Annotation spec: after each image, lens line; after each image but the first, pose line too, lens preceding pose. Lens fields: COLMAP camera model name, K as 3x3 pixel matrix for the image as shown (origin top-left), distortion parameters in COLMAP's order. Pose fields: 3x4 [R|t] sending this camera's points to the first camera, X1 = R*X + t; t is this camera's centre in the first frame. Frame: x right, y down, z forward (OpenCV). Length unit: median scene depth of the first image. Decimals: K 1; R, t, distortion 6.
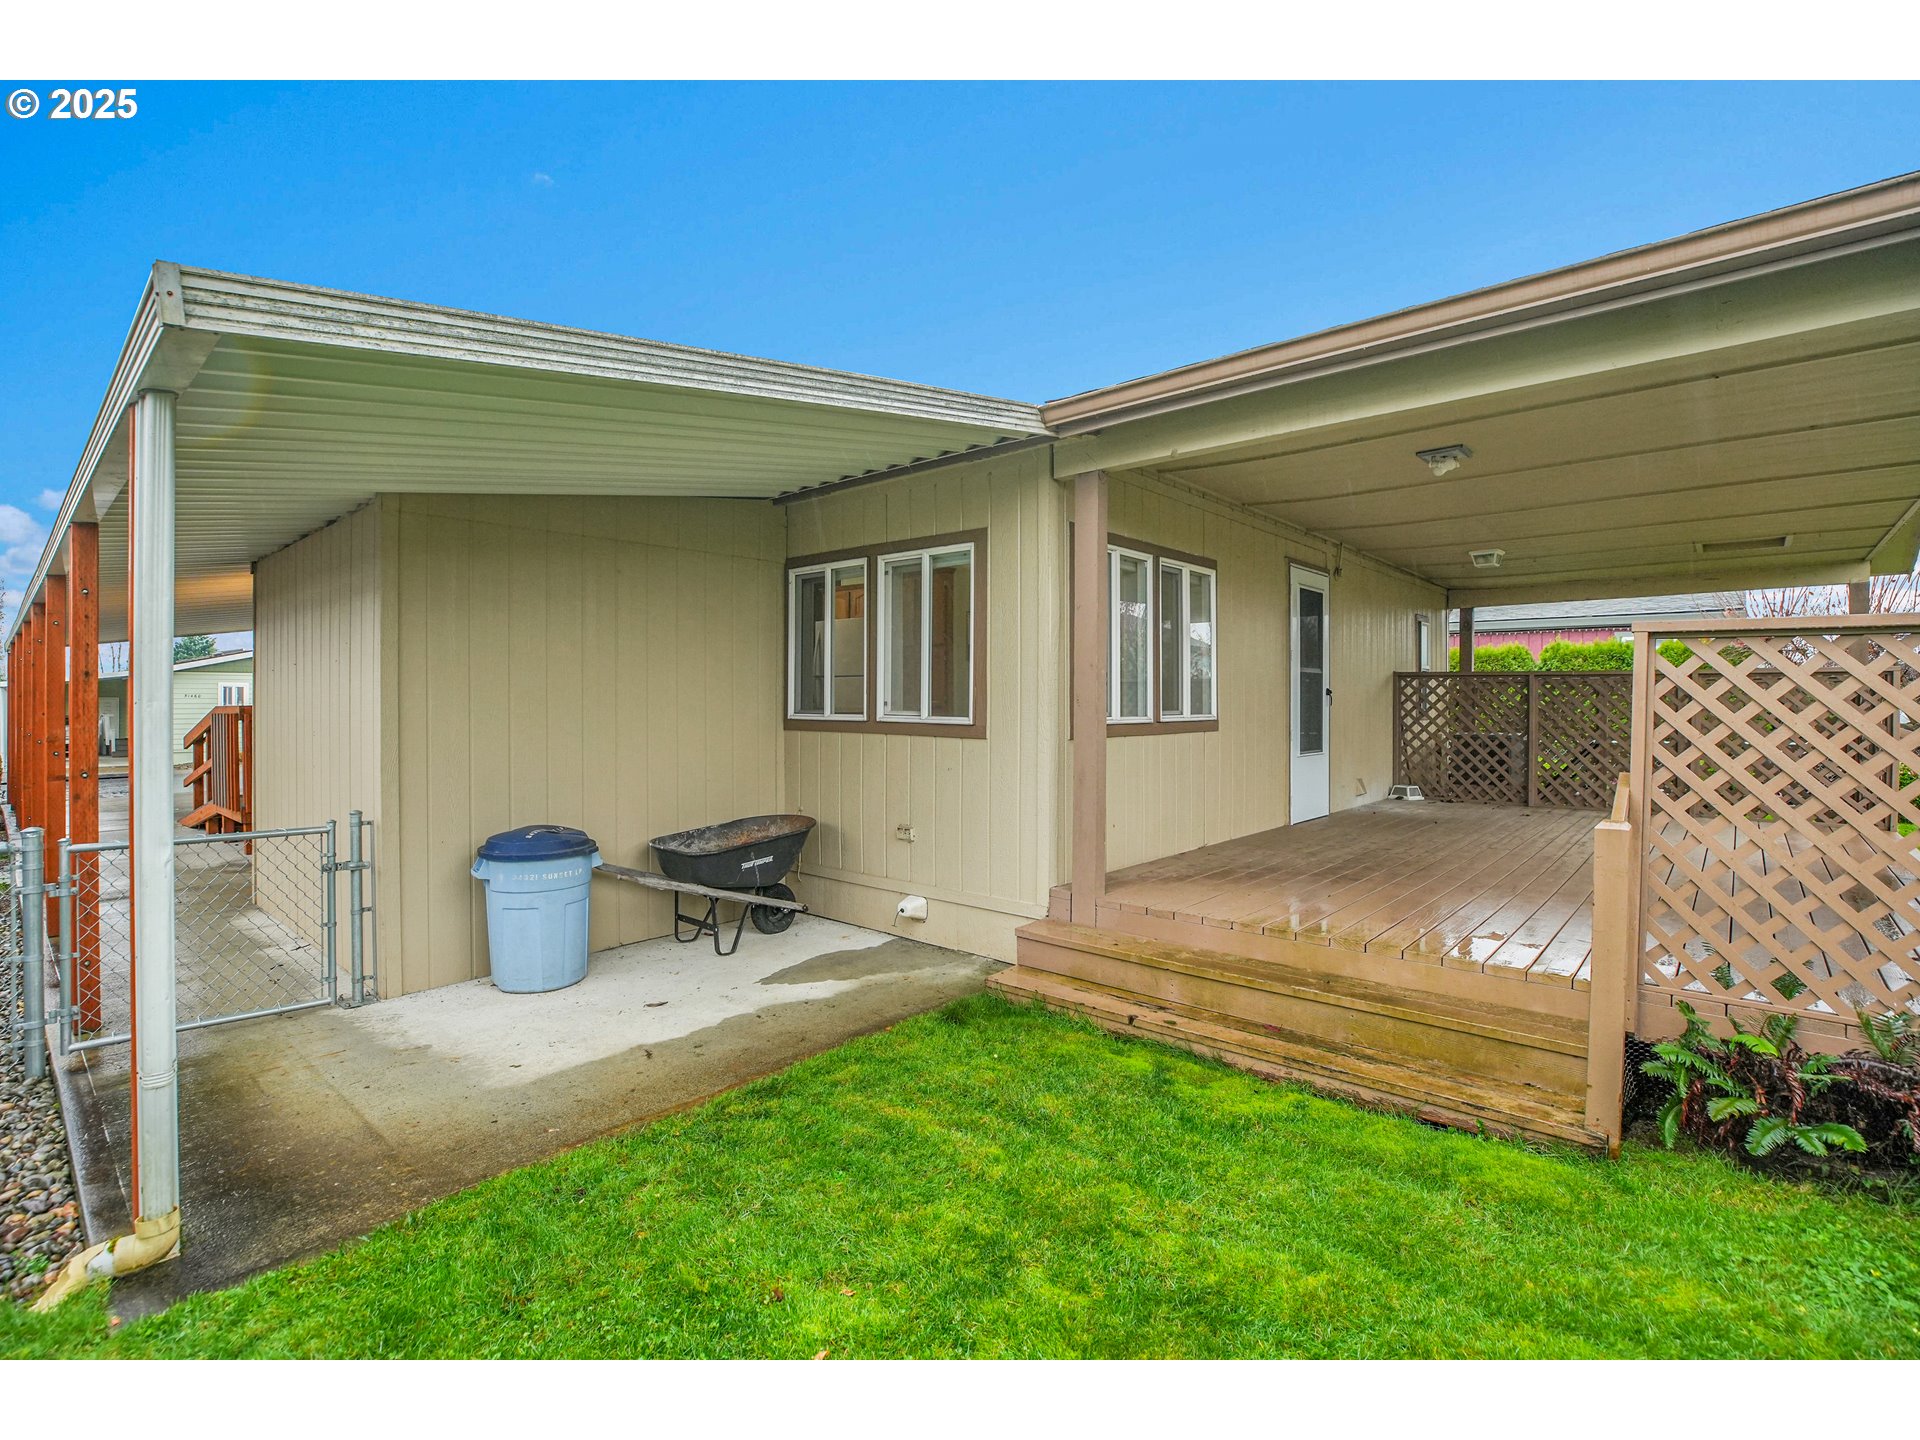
lens RADIAL K [[909.0, 0, 943.0], [0, 909.0, 708.3], [0, 0, 1]] dist [-0.039638, 0.009075]
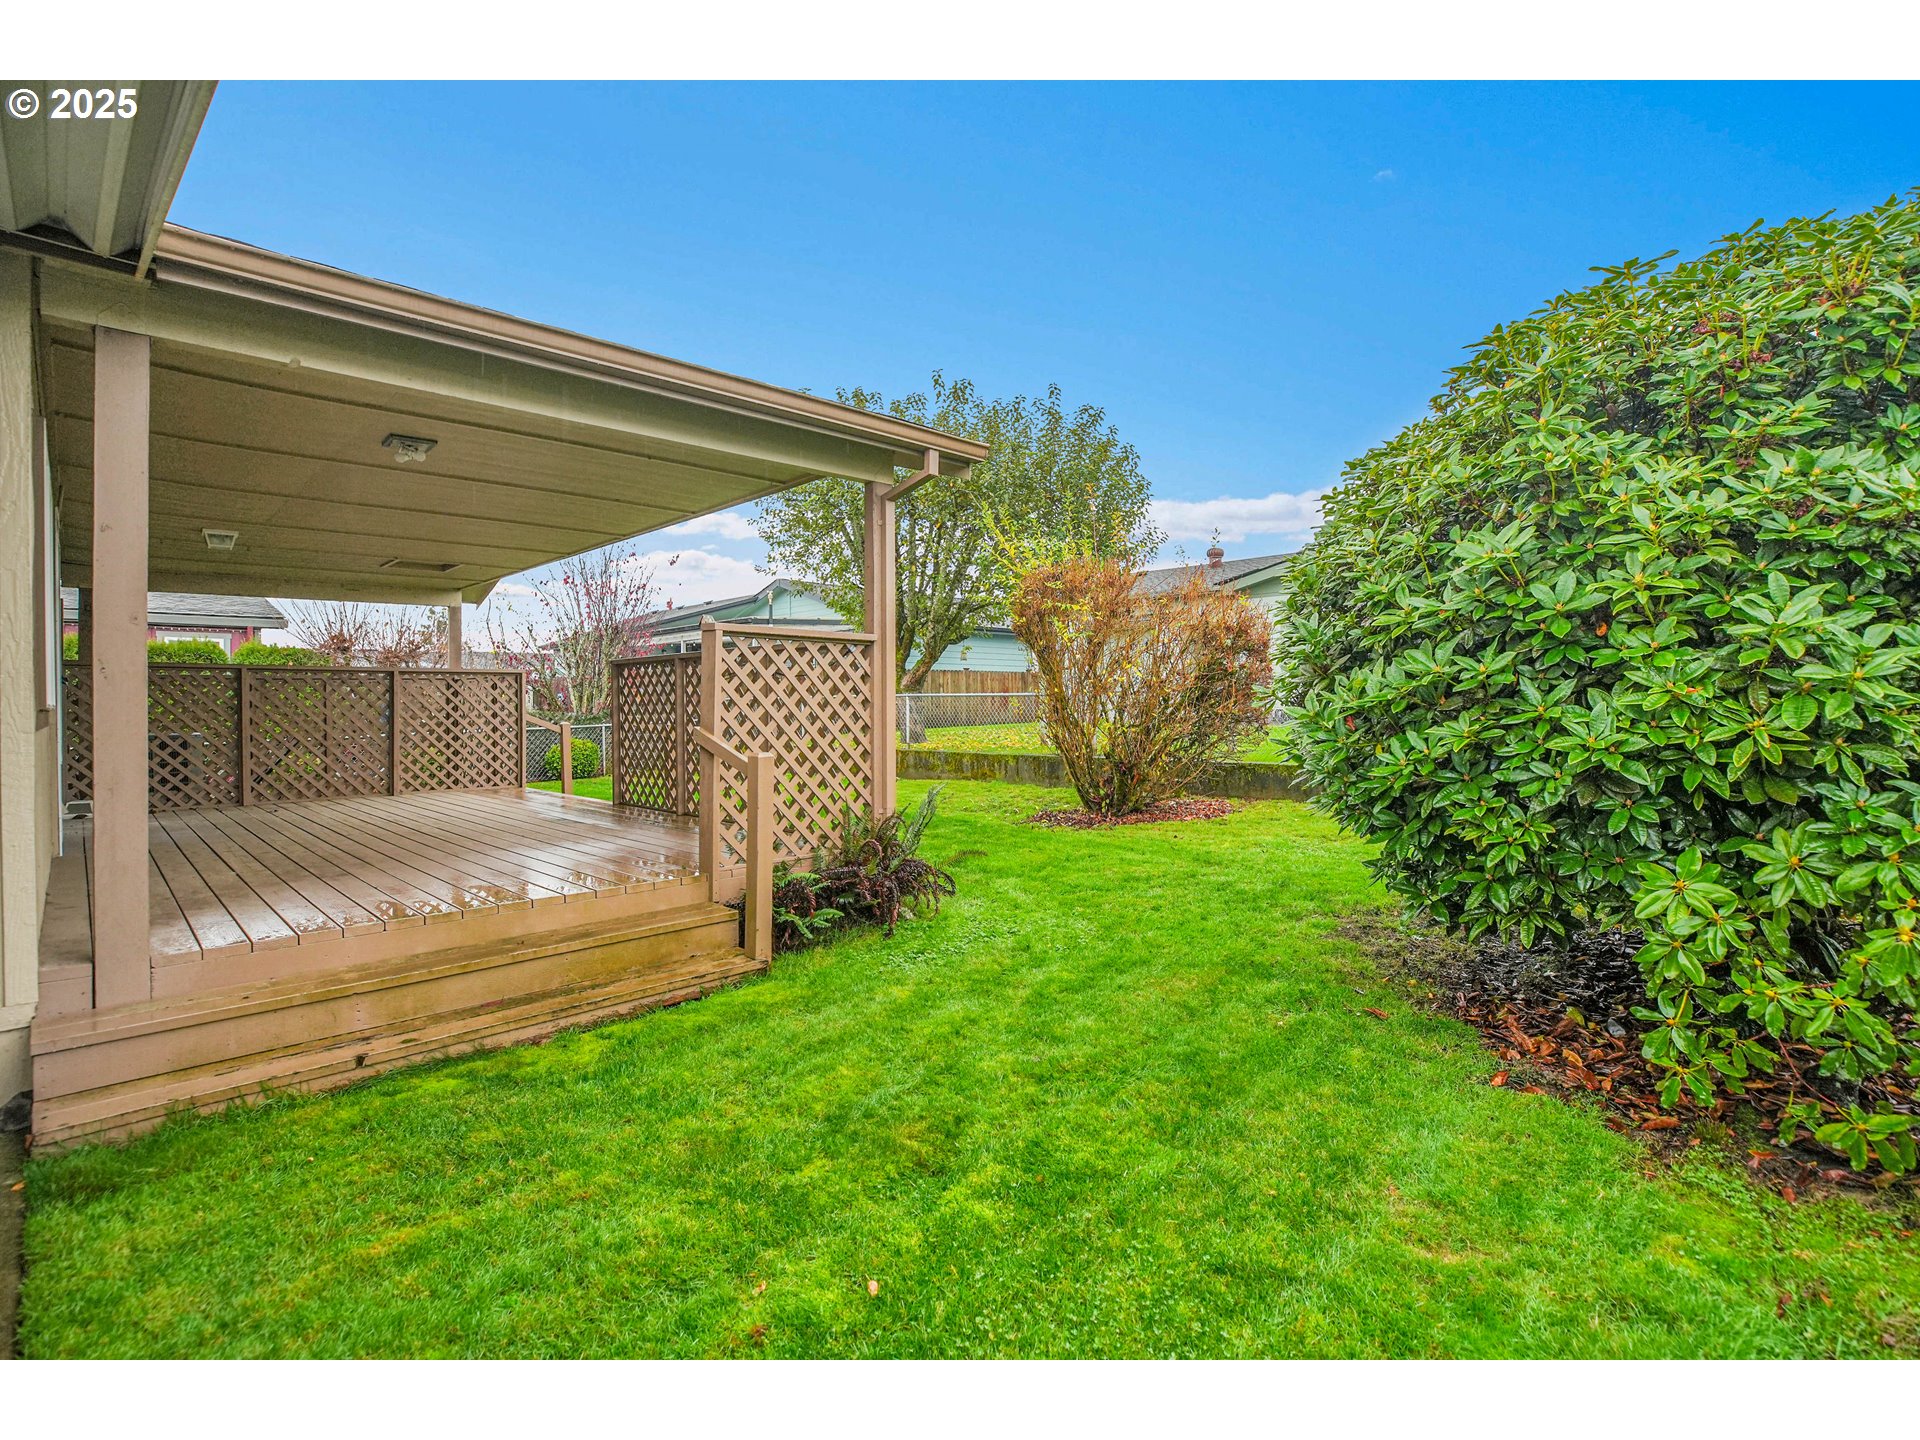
lens RADIAL K [[909.0, 0, 958.3], [0, 909.0, 708.7], [0, 0, 1]] dist [-0.039638, 0.009075]
pose [[0.043970, -0.007375, 0.999006, -0.359431], [0.021769, 0.999742, 0.006422, 0.023014], [-0.998796, 0.021465, 0.044119, 0.269567]]
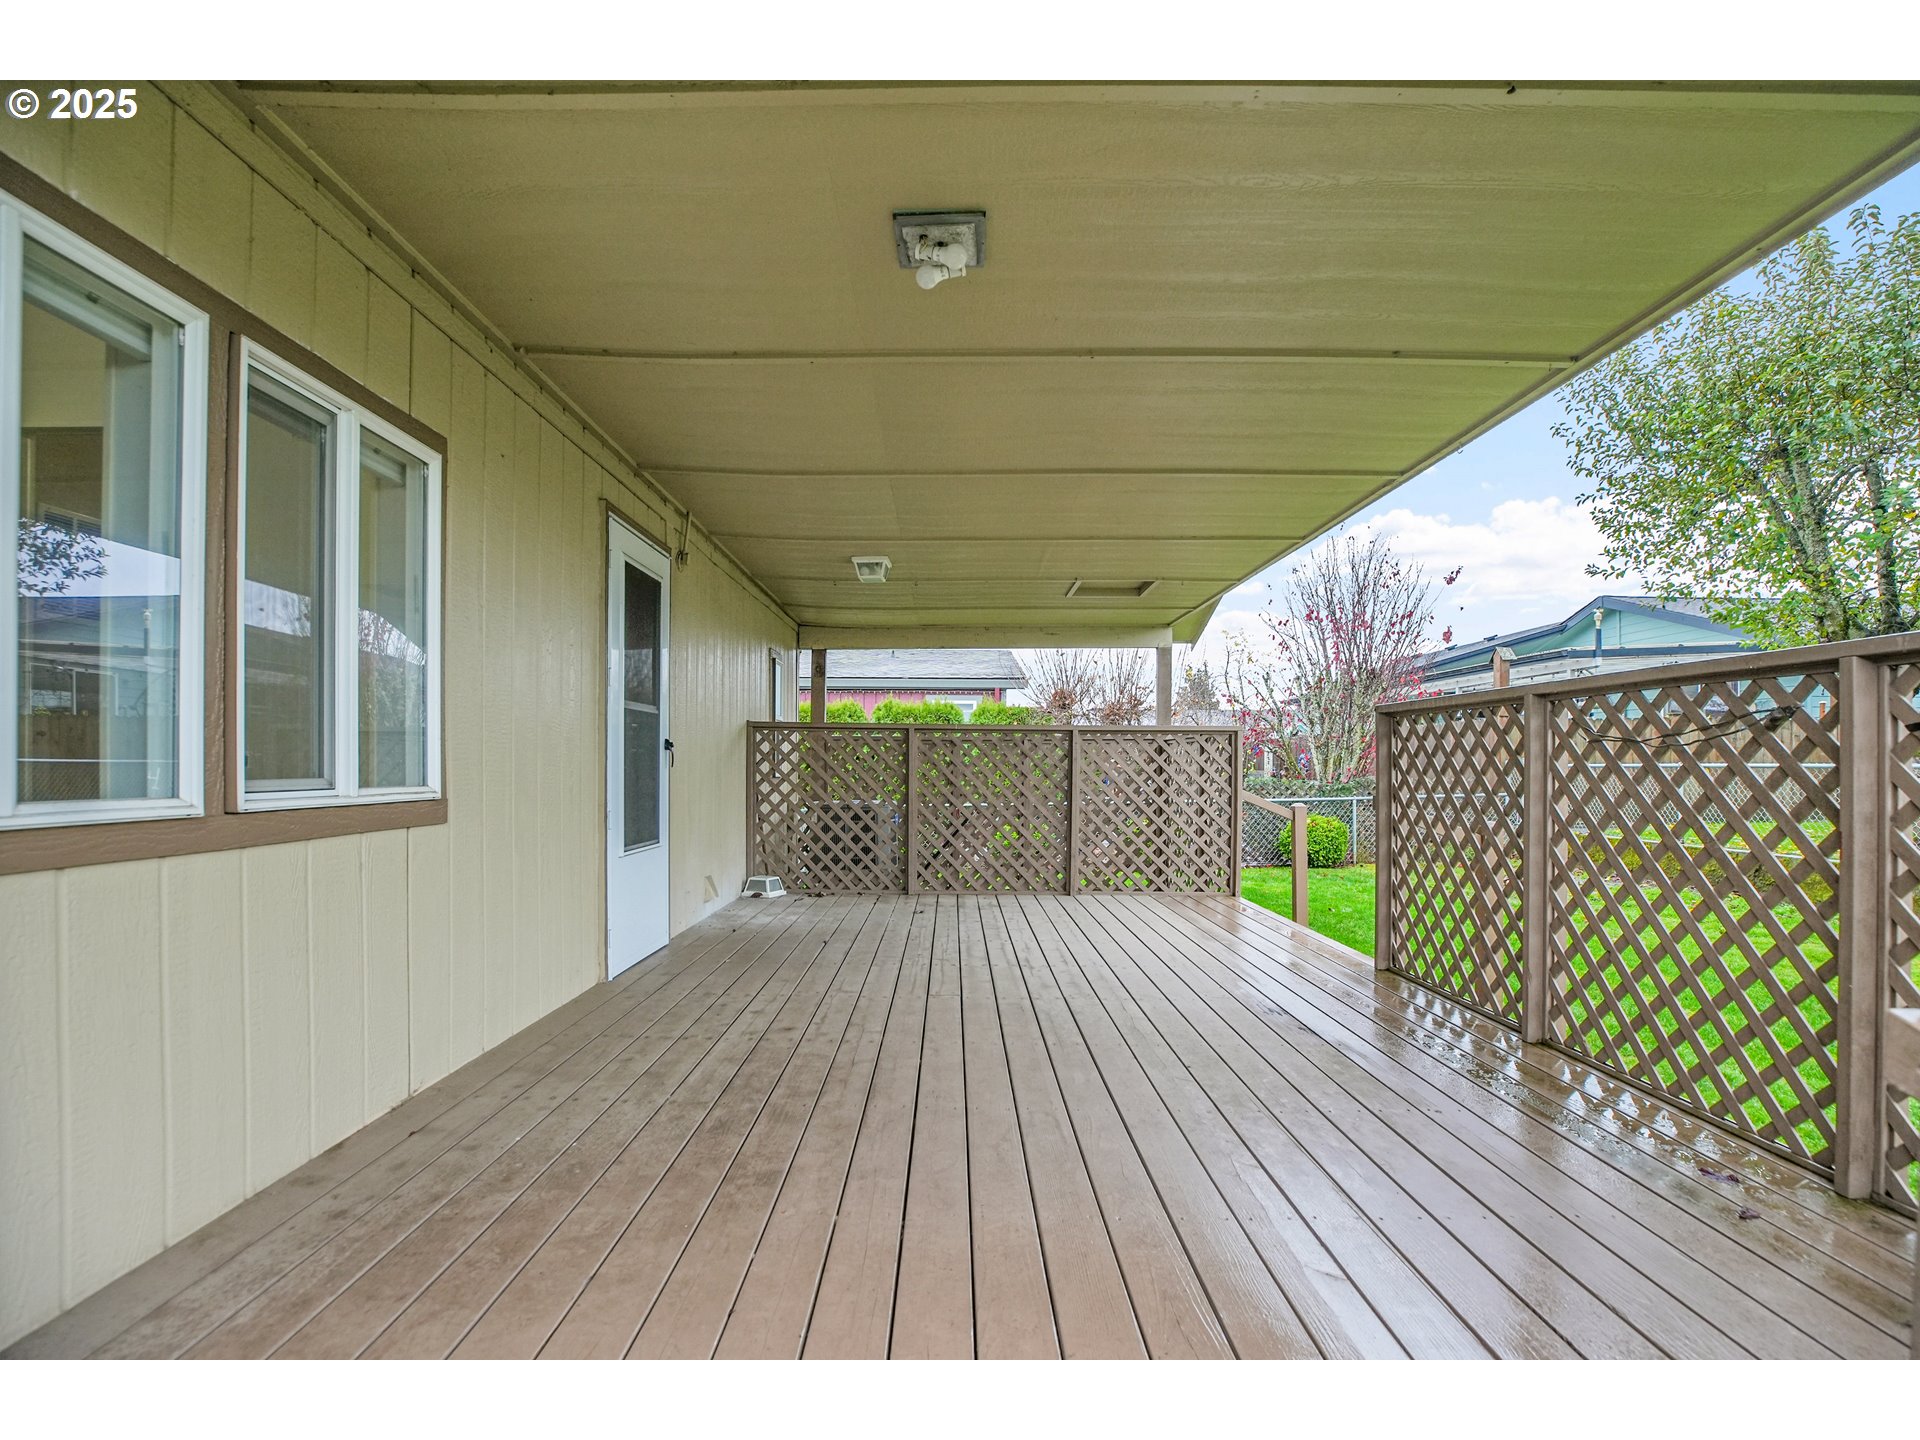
lens RADIAL K [[909.0, 0, 949.1], [0, 909.0, 755.7], [0, 0, 1]] dist [-0.039638, 0.009075]
pose [[0.743125, 0.007913, 0.669106, 0.198510], [0.003928, 0.999861, -0.016187, 0.000070], [-0.669141, 0.014657, 0.742991, 0.524803]]
